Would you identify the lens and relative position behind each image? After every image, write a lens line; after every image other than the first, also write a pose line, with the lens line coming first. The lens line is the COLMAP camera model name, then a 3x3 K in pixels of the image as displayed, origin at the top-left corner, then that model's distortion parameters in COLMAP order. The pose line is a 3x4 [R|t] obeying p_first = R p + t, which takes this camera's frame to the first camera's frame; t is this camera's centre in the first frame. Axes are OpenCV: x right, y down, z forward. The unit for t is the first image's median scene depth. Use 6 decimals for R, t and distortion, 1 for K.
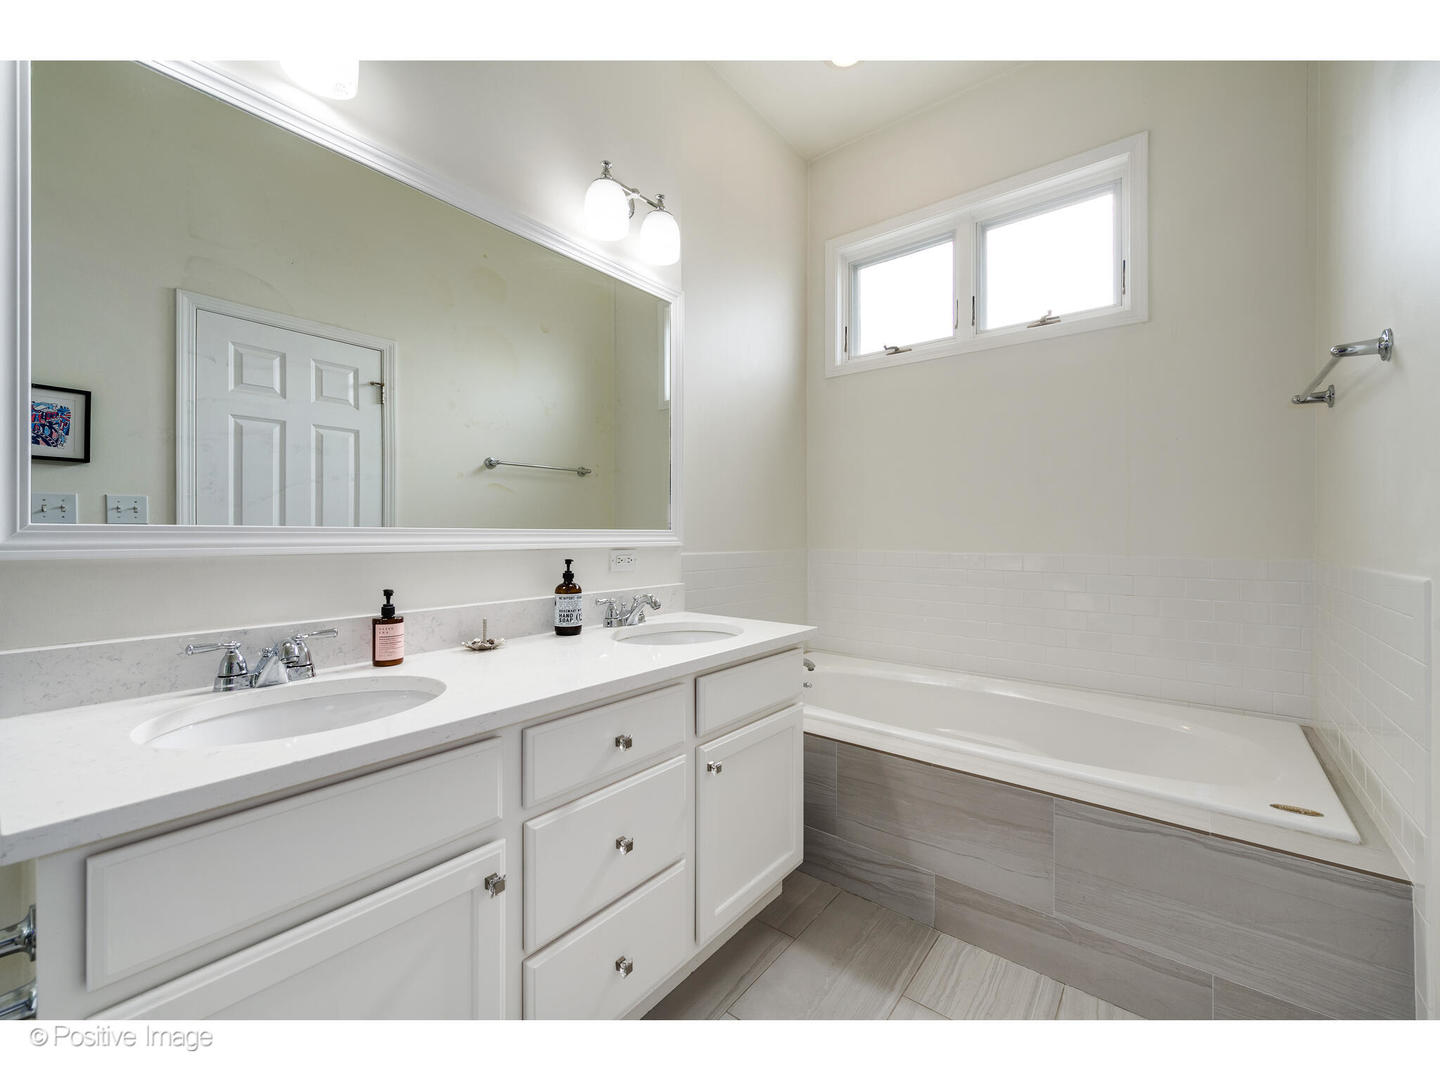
lens RADIAL K [[575.9, 0, 730.9], [0, 575.9, 533.2], [0, 0, 1]] dist [0.021390, 0.000371]
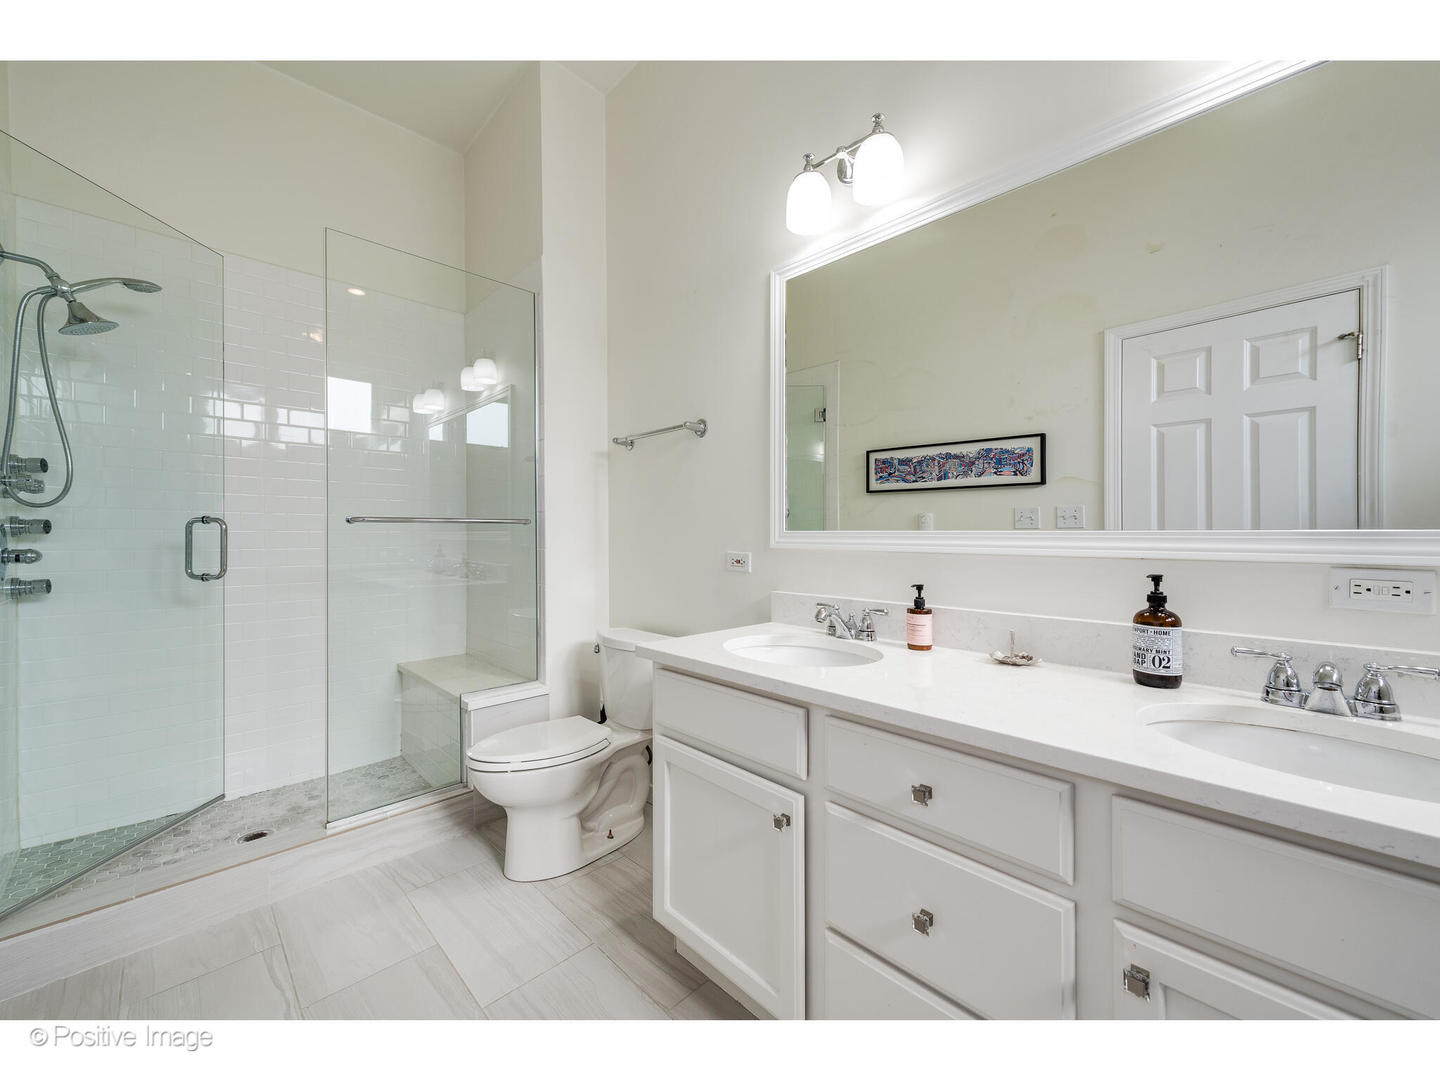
lens RADIAL K [[575.9, 0, 730.6], [0, 575.9, 536.4], [0, 0, 1]] dist [0.021390, 0.000371]
pose [[-0.113089, 0.001922, -0.993583, 0.346651], [-0.003301, 0.999992, 0.002310, -0.000030], [0.993579, 0.003541, -0.113082, 0.437939]]
